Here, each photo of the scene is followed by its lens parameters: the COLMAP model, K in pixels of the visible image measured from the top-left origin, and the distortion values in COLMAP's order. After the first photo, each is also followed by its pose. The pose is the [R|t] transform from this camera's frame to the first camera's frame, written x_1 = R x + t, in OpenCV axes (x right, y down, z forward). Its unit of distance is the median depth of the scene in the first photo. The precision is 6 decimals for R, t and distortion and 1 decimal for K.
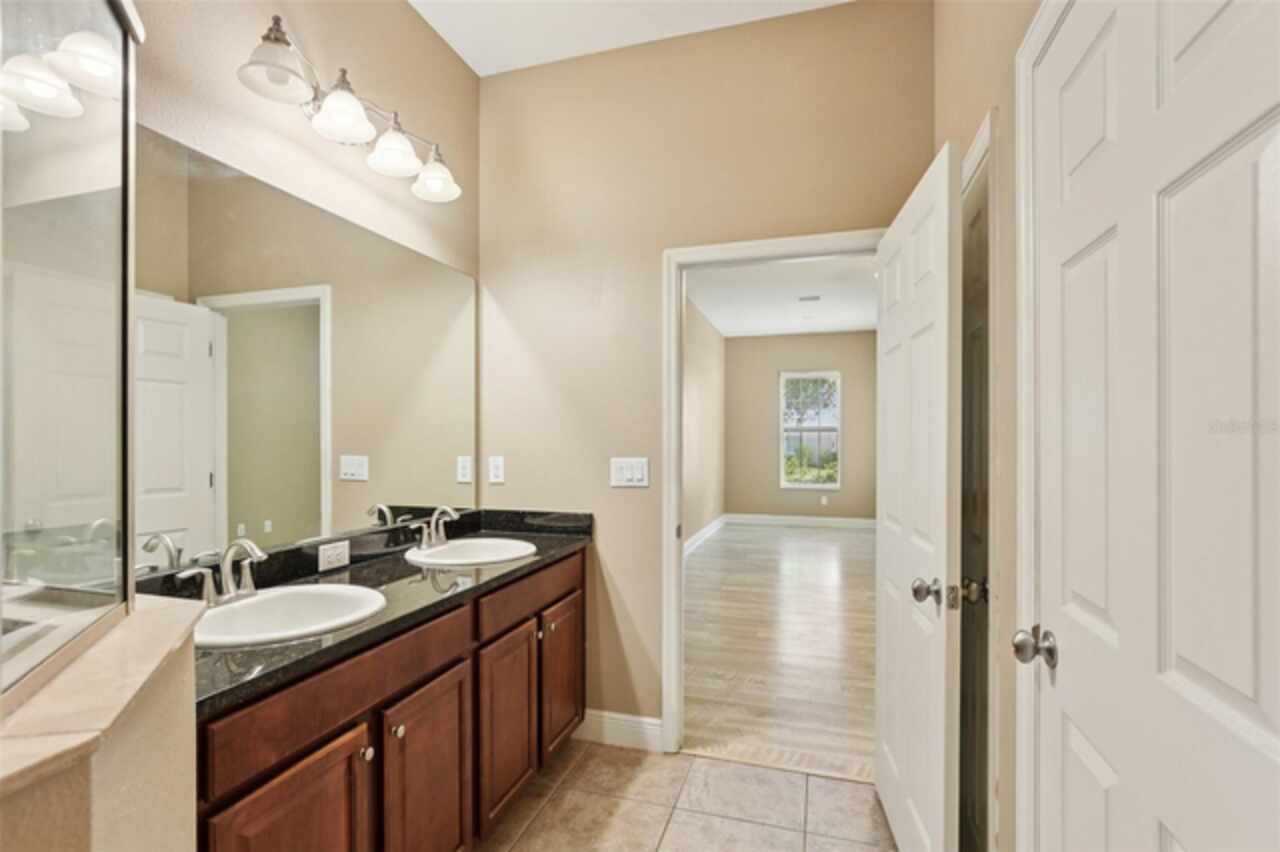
lens RADIAL K [[592.2, 0, 637.5], [0, 592.2, 431.2], [0, 0, 1]] dist [0.003109, 0.000757]
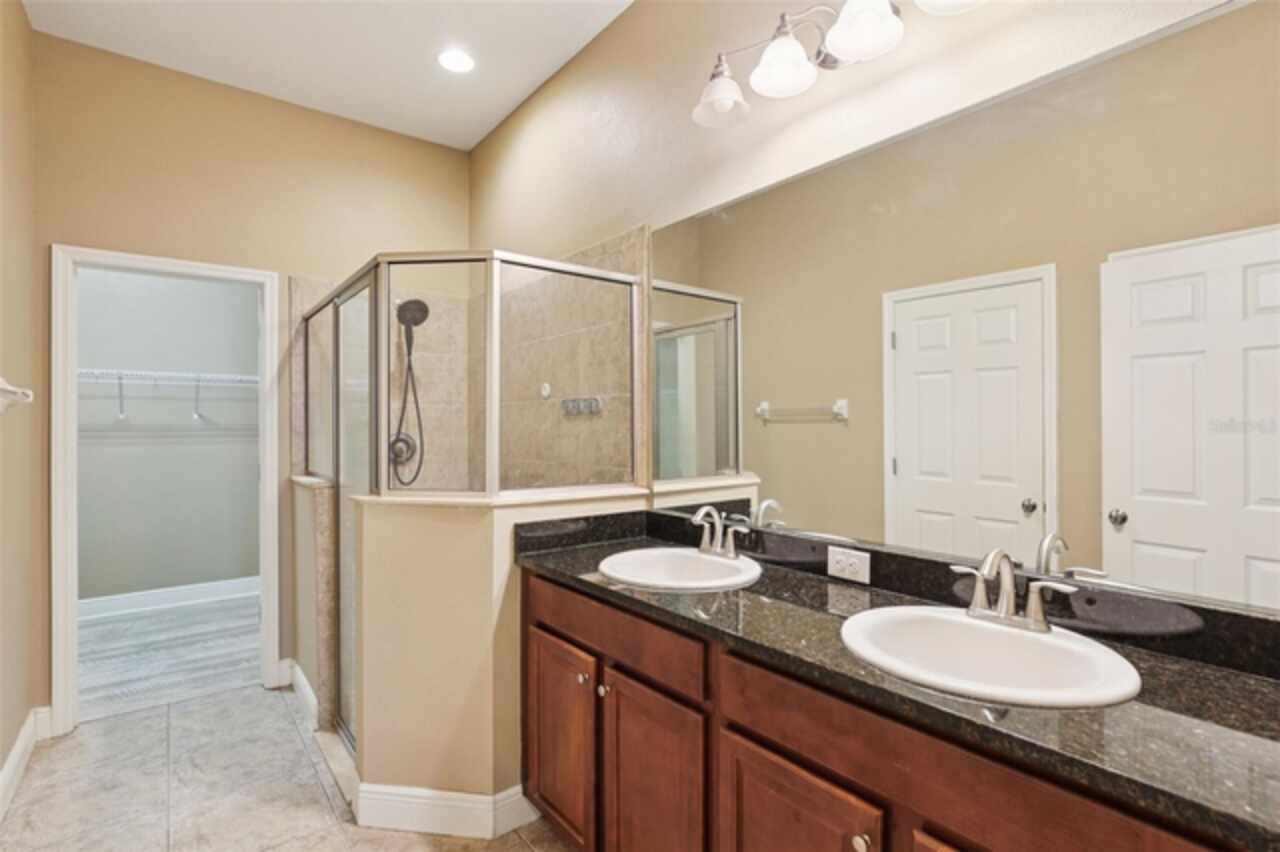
lens RADIAL K [[592.2, 0, 637.5], [0, 592.2, 431.2], [0, 0, 1]] dist [0.003109, 0.000757]
pose [[-0.562889, -0.002329, -0.826529, 0.158419], [0.007738, 0.999937, -0.008088, 0.012942], [0.826497, -0.010948, -0.562835, 0.568672]]
